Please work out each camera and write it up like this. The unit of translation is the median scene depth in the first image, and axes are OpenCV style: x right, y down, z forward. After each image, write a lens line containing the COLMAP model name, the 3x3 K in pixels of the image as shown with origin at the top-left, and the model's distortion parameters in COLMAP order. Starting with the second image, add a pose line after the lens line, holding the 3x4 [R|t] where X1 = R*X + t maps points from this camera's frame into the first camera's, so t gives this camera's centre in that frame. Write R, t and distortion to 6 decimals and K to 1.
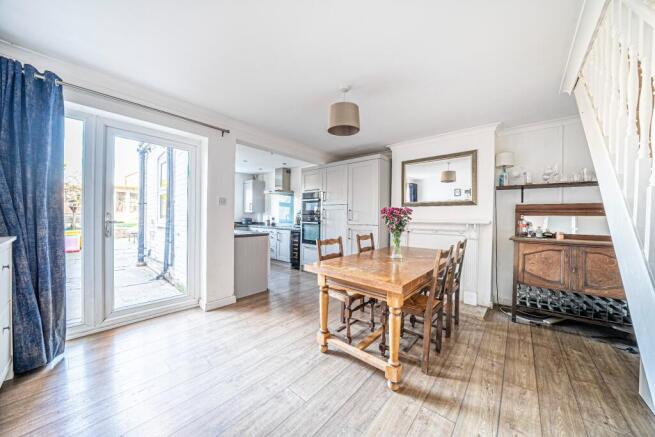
lens RADIAL K [[227.8, 0, 327.5], [0, 227.8, 218.5], [0, 0, 1]] dist [0.000078, -0.000023]
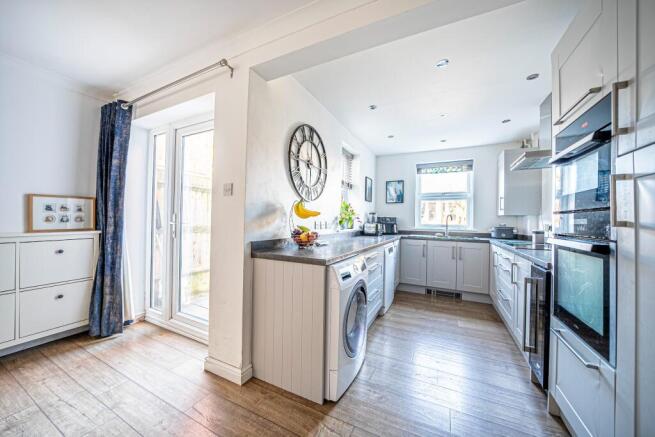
lens RADIAL K [[236.2, 0, 327.5], [0, 236.2, 218.5], [0, 0, 1]] dist [-0.015573, -0.000007]
pose [[0.238221, -0.020535, -0.970994, 0.094746], [-0.021914, 0.999408, -0.026512, 0.004120], [0.970964, 0.027594, 0.237630, 0.635698]]
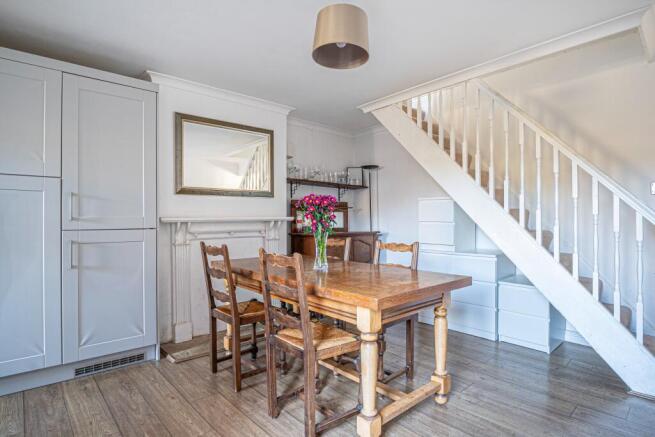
lens RADIAL K [[334.1, 0, 327.5], [0, 334.1, 218.5], [0, 0, 1]] dist [-0.002619, -0.000318]
pose [[0.132088, -0.017601, 0.991082, -0.324239], [0.007730, 0.999830, 0.016726, 0.000262], [-0.991208, 0.005451, 0.132202, 0.390437]]
